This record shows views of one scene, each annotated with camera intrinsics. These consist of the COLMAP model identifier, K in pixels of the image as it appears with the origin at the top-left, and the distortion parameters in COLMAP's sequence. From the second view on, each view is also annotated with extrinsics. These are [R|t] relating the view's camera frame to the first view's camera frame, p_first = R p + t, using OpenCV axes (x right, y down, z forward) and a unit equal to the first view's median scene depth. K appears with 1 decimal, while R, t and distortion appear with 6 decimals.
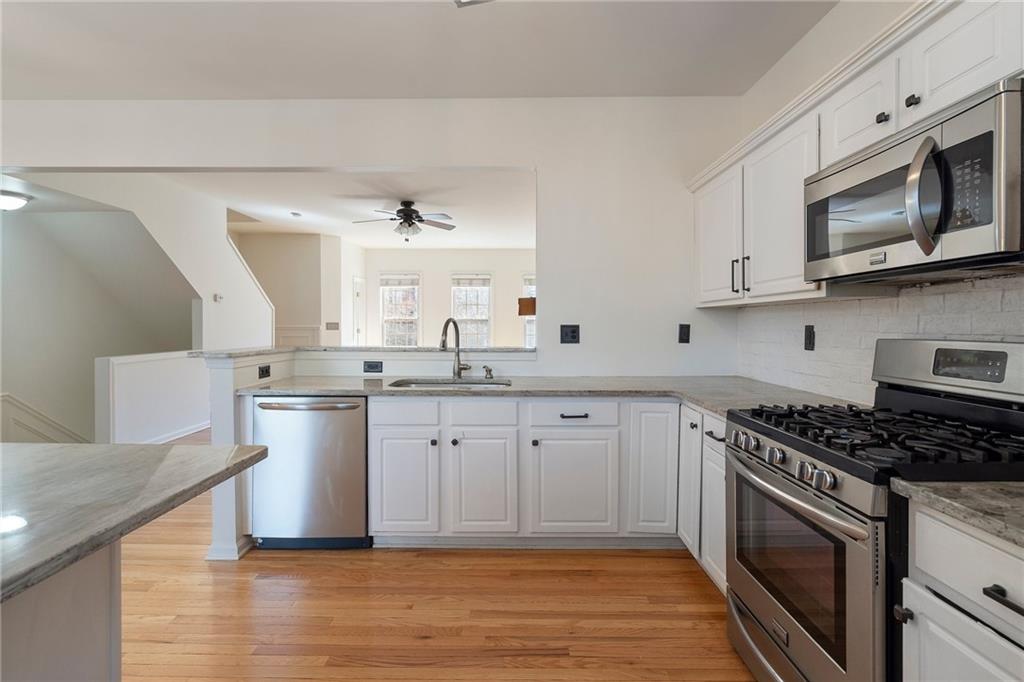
lens RADIAL K [[467.1, 0, 507.7], [0, 467.1, 334.4], [0, 0, 1]] dist [-0.003897, 0.000618]
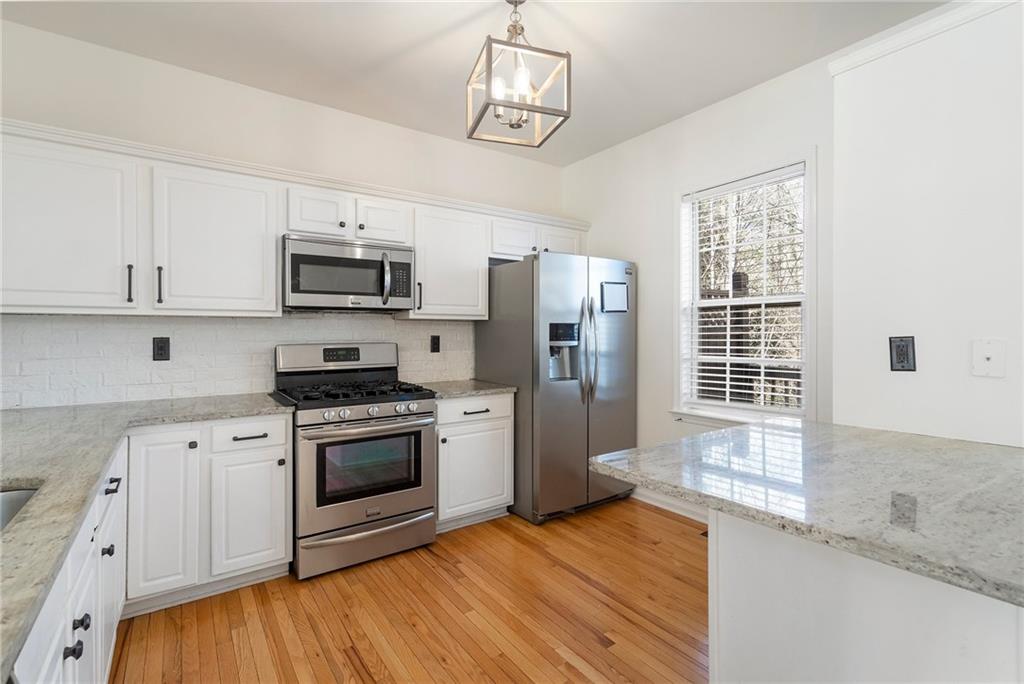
lens RADIAL K [[467.1, 0, 508.2], [0, 467.1, 334.5], [0, 0, 1]] dist [-0.003897, 0.000618]
pose [[-0.576211, -0.000629, 0.817301, -0.303389], [0.022697, 0.999602, 0.016771, -0.011172], [-0.816986, 0.028214, -0.575967, 0.417792]]
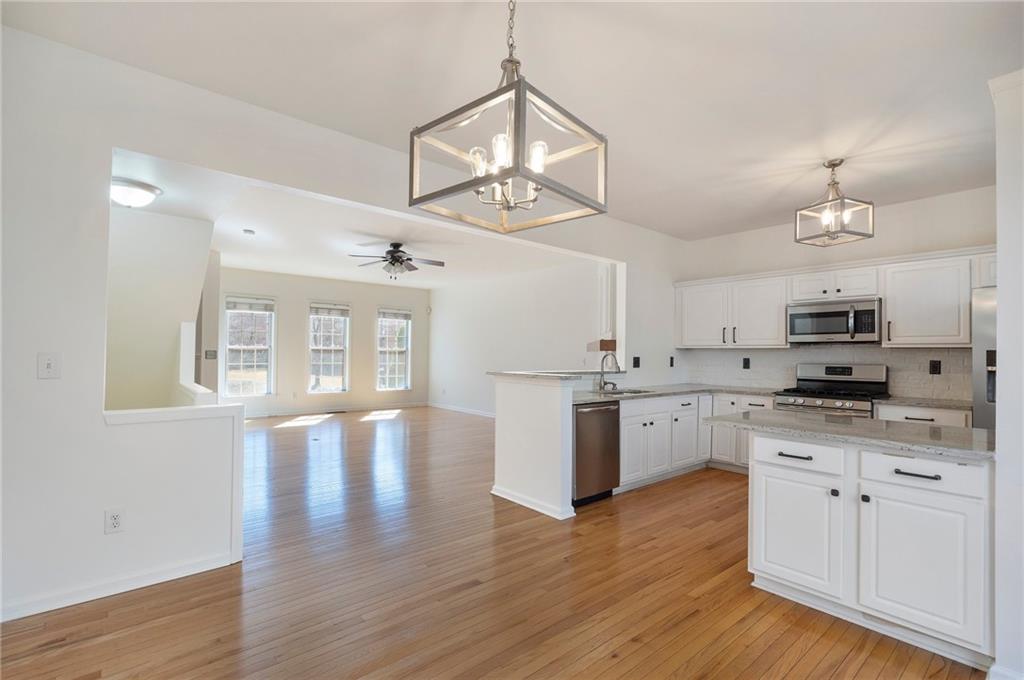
lens RADIAL K [[467.1, 0, 502.1], [0, 467.1, 345.6], [0, 0, 1]] dist [-0.003897, 0.000618]
pose [[0.770583, 0.020544, 0.637008, -0.768177], [0.004215, 0.999294, -0.037327, -0.000051], [-0.637325, 0.031449, 0.769953, -0.005846]]
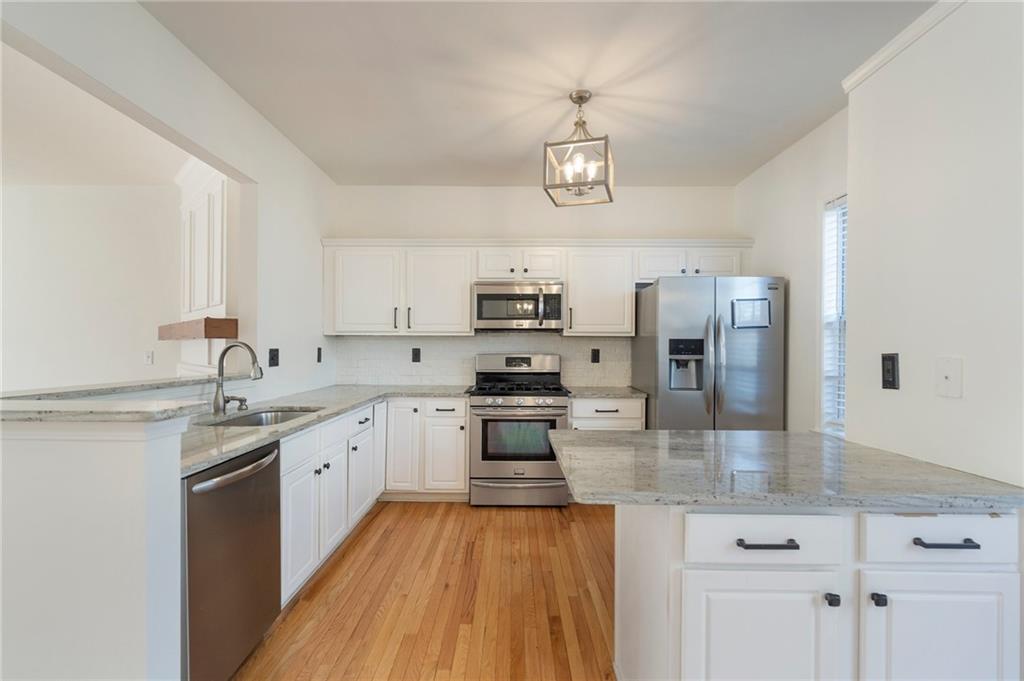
lens RADIAL K [[467.1, 0, 509.1], [0, 467.1, 345.7], [0, 0, 1]] dist [-0.003897, 0.000618]
pose [[0.007135, 0.001980, 0.999973, -0.508839], [0.019829, 0.999801, -0.002121, -0.008112], [-0.999778, 0.019844, 0.007094, 0.270784]]
